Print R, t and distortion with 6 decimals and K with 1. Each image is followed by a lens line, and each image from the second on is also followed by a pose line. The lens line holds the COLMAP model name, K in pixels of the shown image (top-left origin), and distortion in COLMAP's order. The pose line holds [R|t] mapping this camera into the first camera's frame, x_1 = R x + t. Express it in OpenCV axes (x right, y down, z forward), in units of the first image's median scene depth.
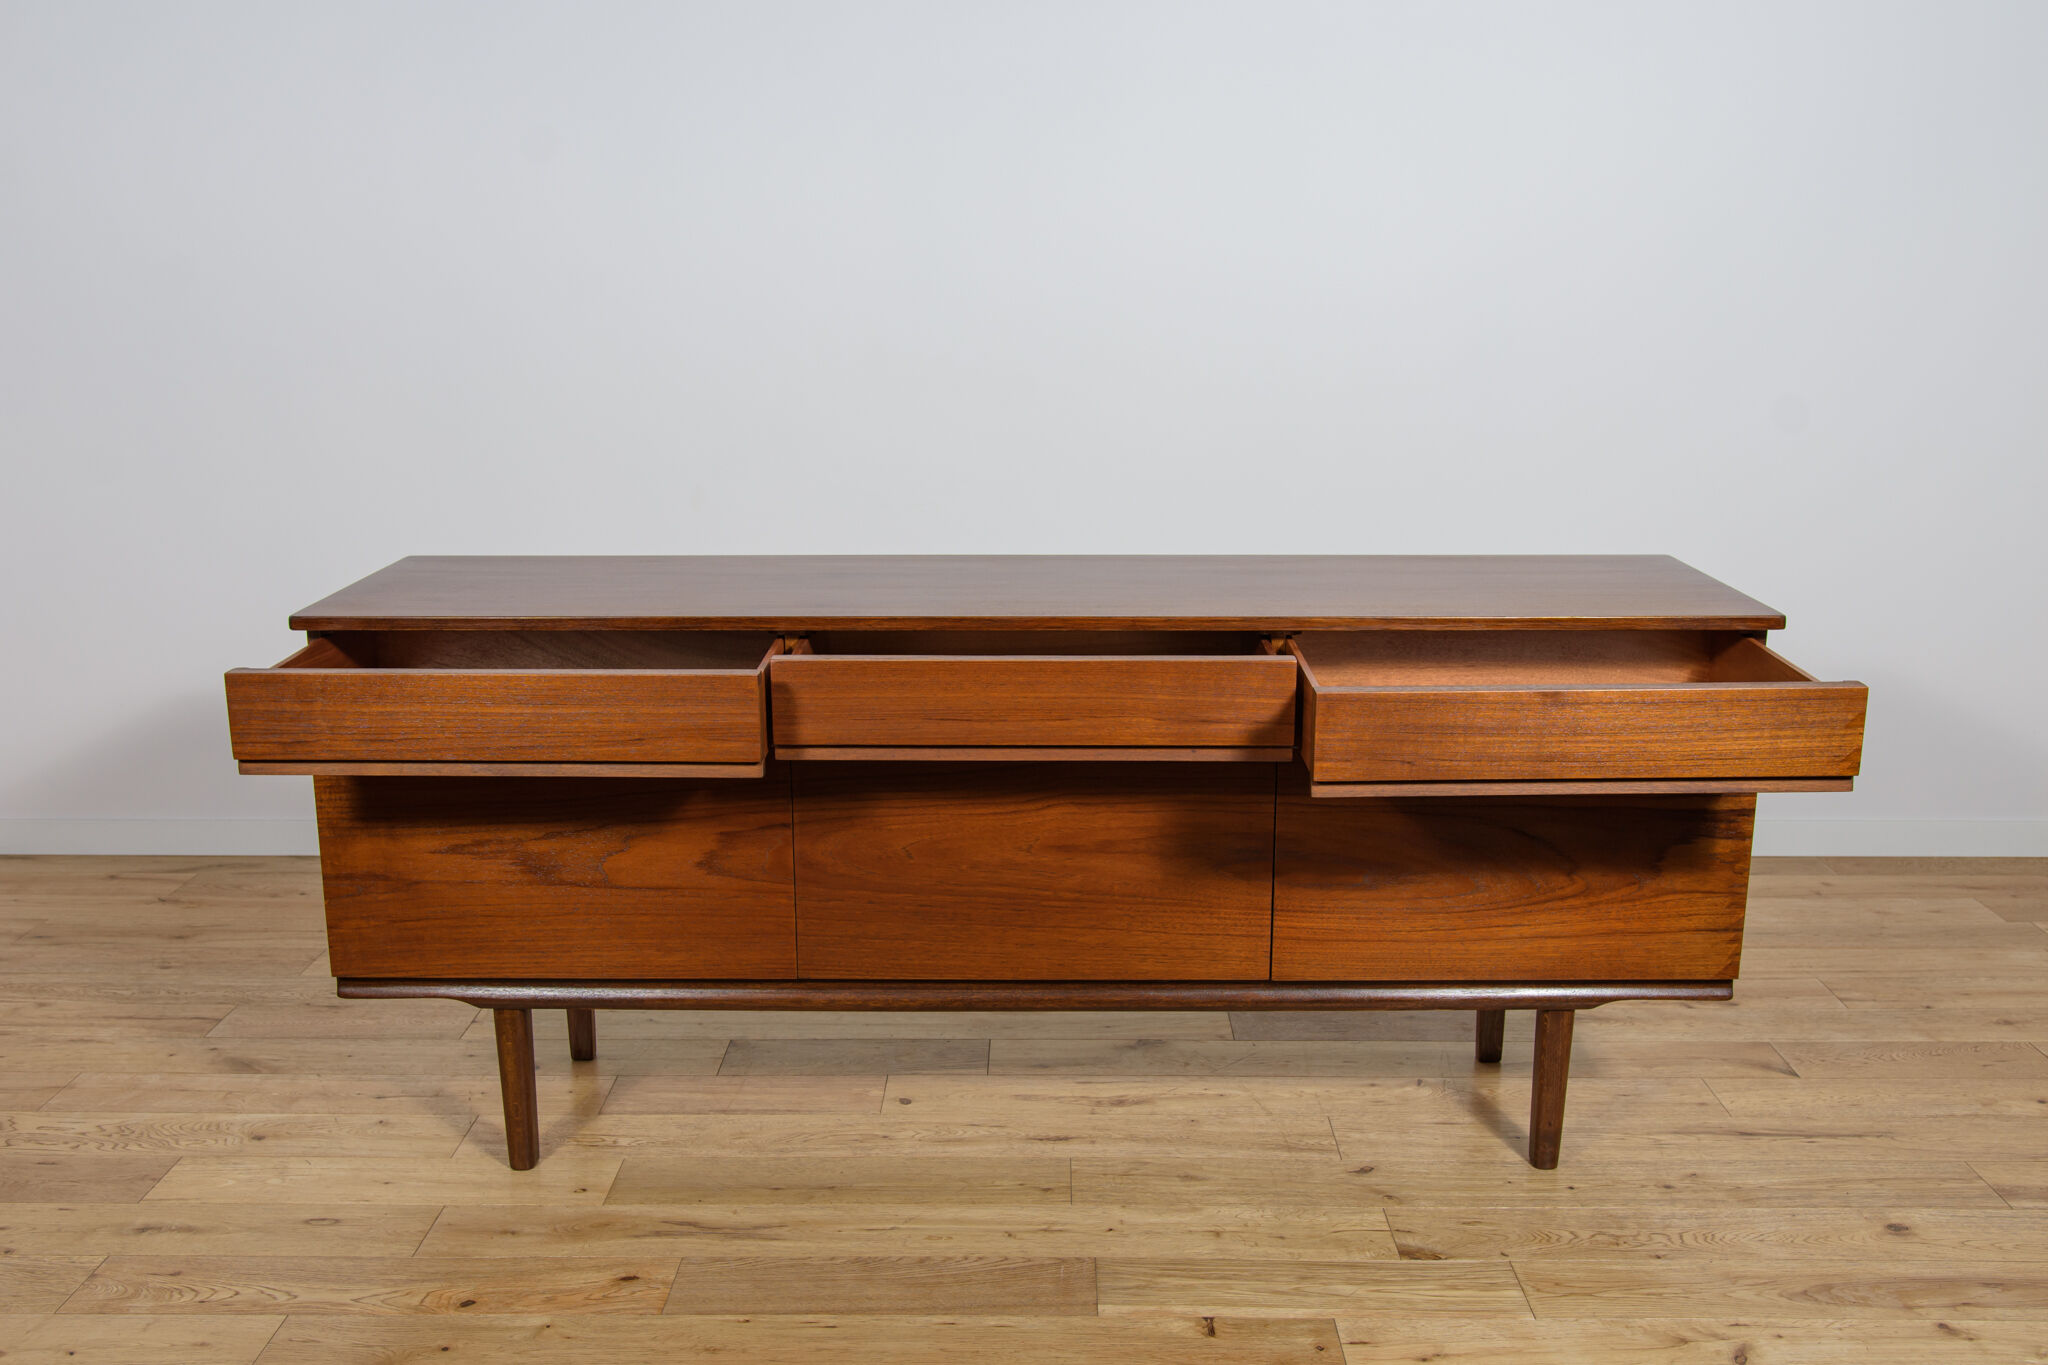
lens RADIAL K [[1952.5, 0, 1027.4], [0, 1952.5, 676.6], [0, 0, 1]] dist [-0.054321, 0.083724]
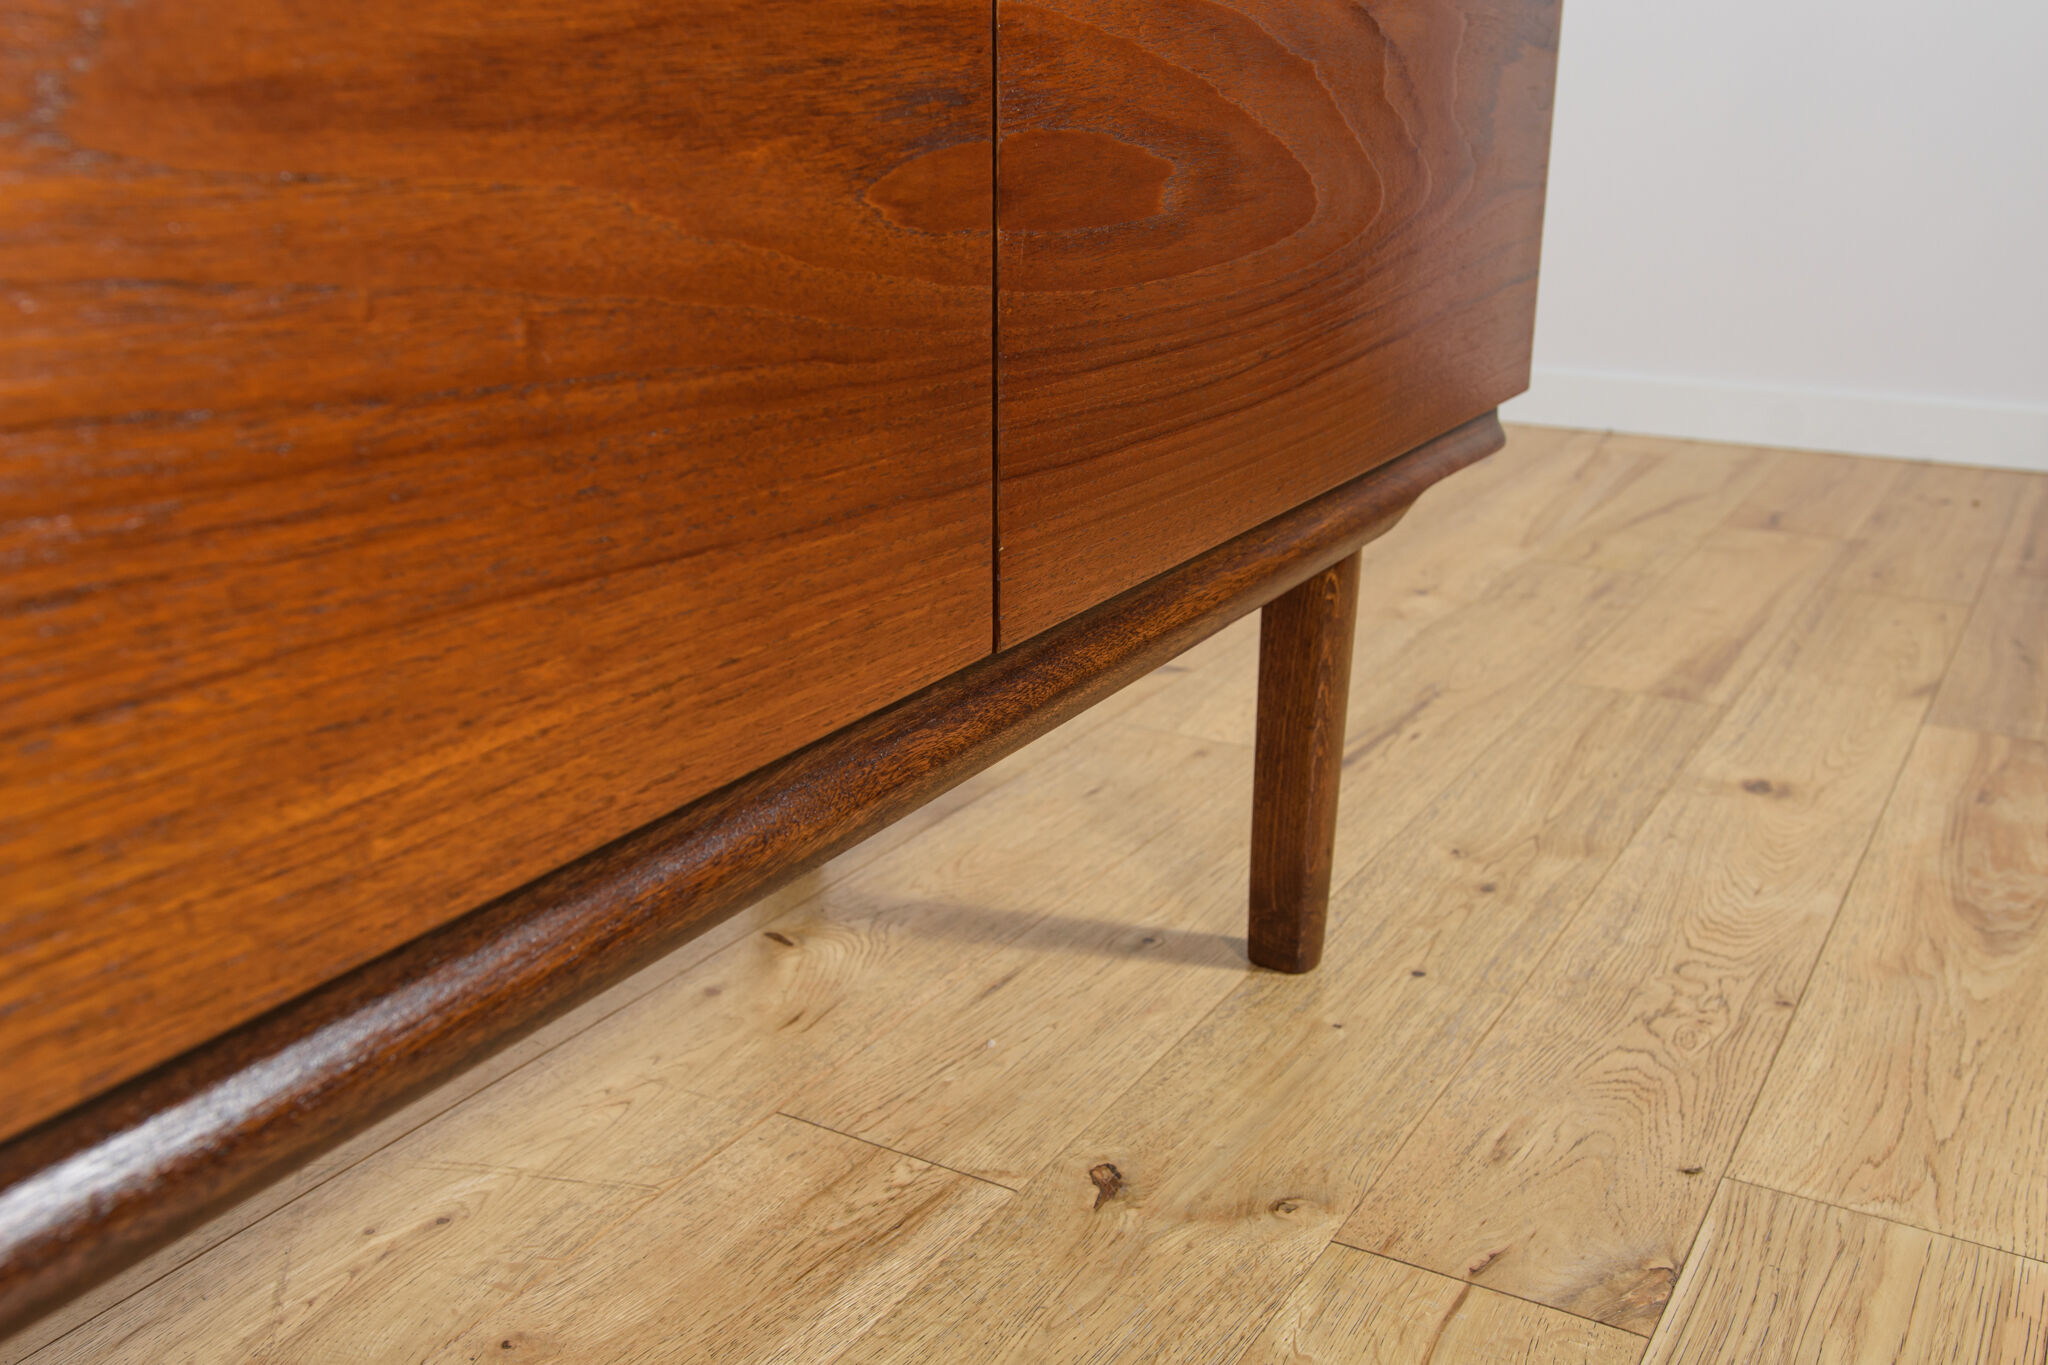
lens RADIAL K [[1952.5, 0, 1027.4], [0, 1952.5, 676.6], [0, 0, 1]] dist [-0.054321, 0.083724]
pose [[0.492688, -0.262226, 0.829757, -0.084886], [0.194044, 0.962615, 0.188995, 0.111195], [-0.848296, 0.067893, 0.525152, 0.860122]]
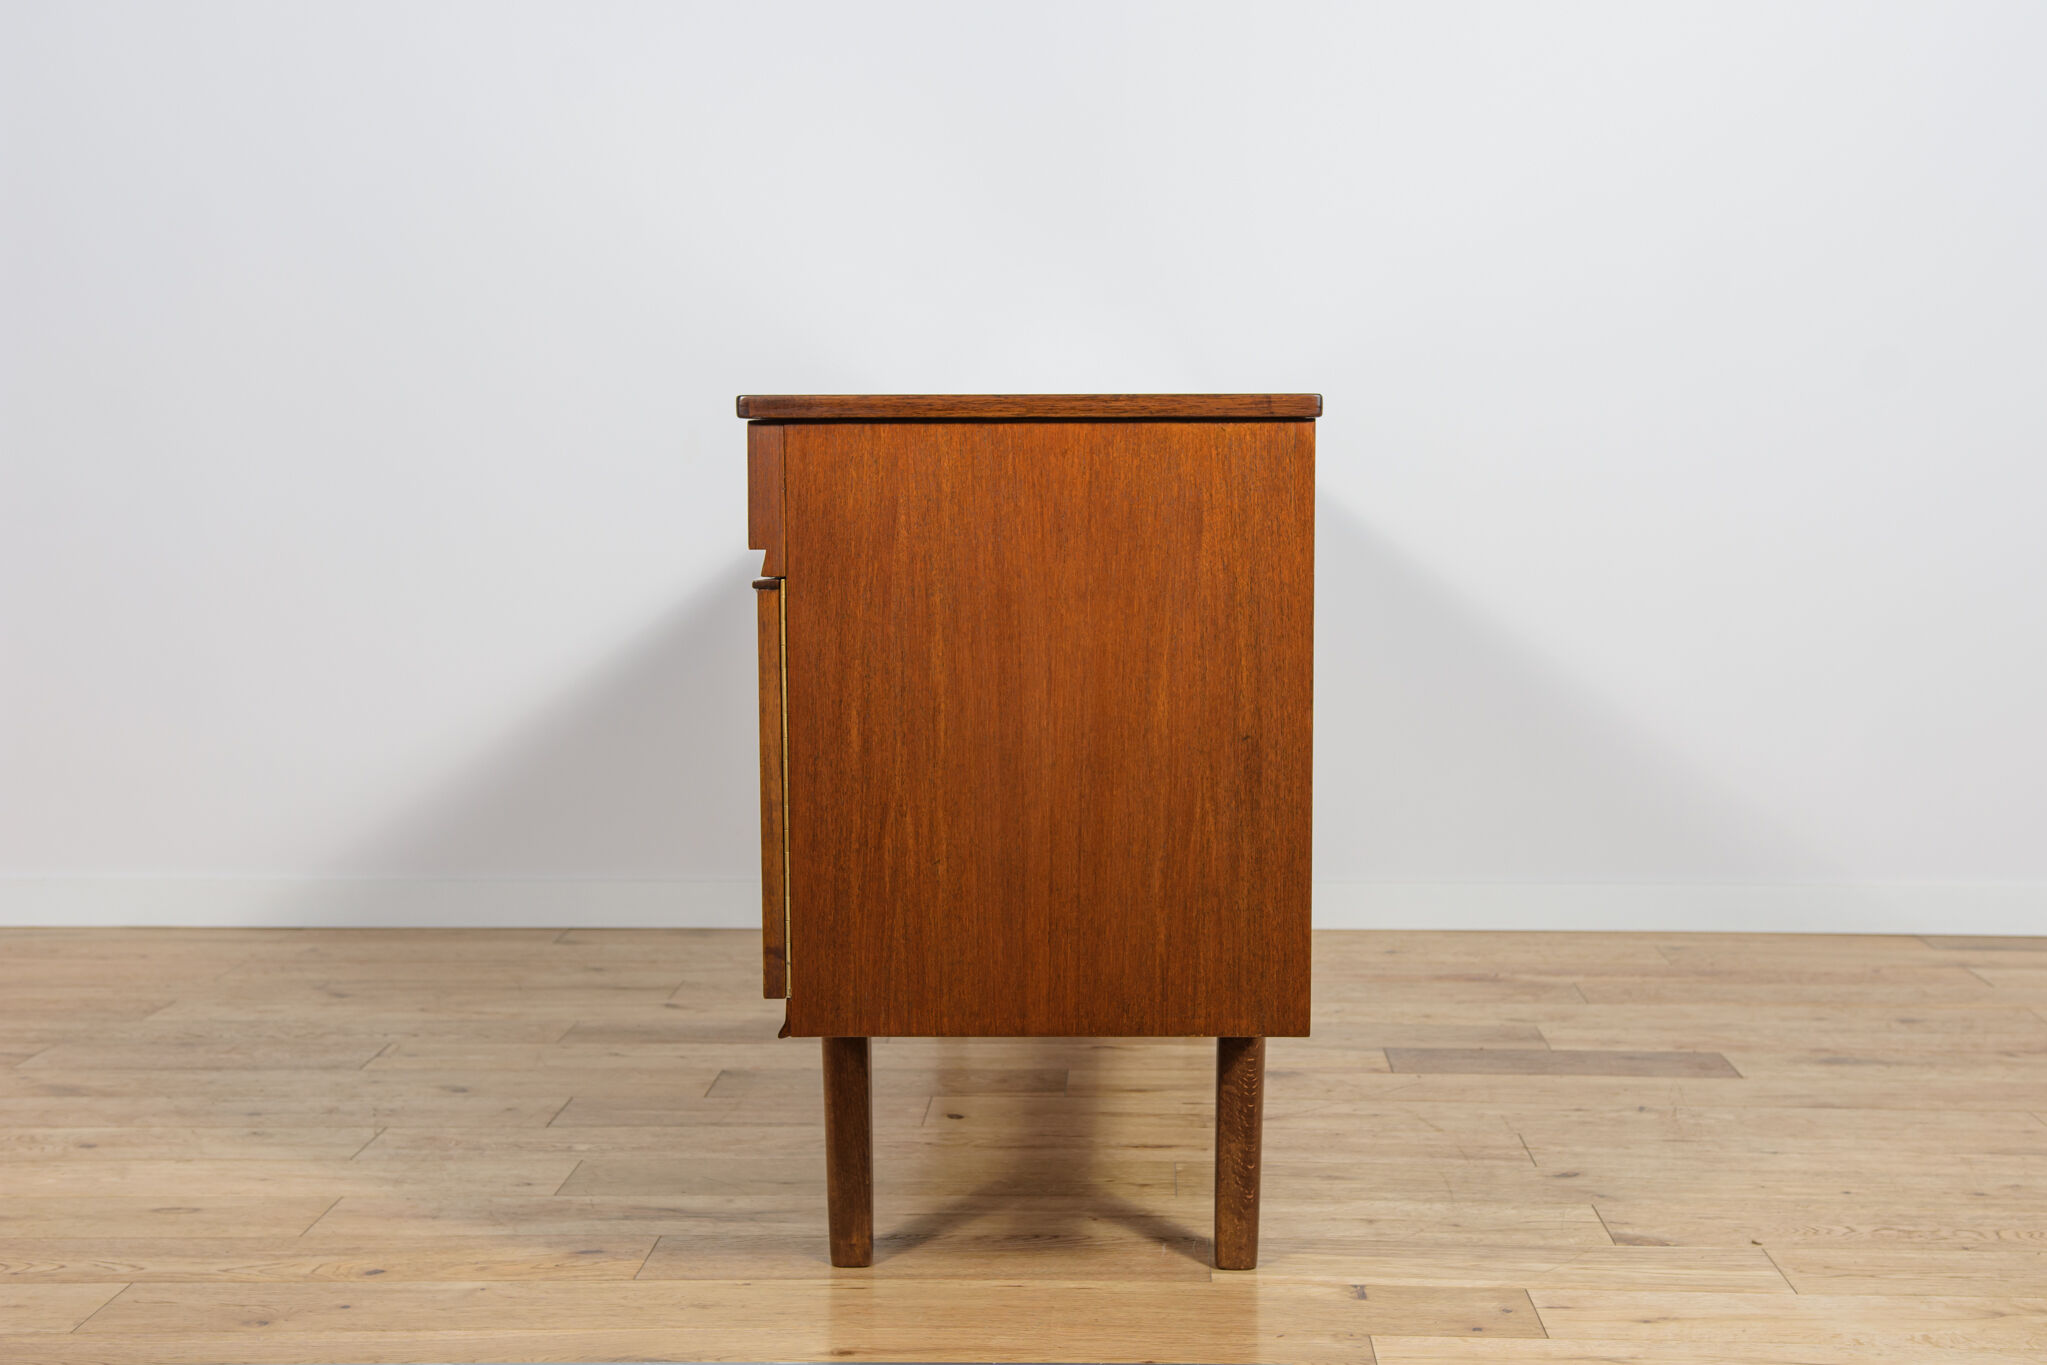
lens RADIAL K [[2720.0, 0, 1077.9], [0, 2720.0, 684.4], [0, 0, 1]] dist [0.036090, 0.161308]
pose [[0.999899, 0.005457, -0.013140, -0.002642], [-0.007193, 0.990693, -0.135925, 0.217220], [0.012276, 0.136006, 0.990632, -0.073297]]
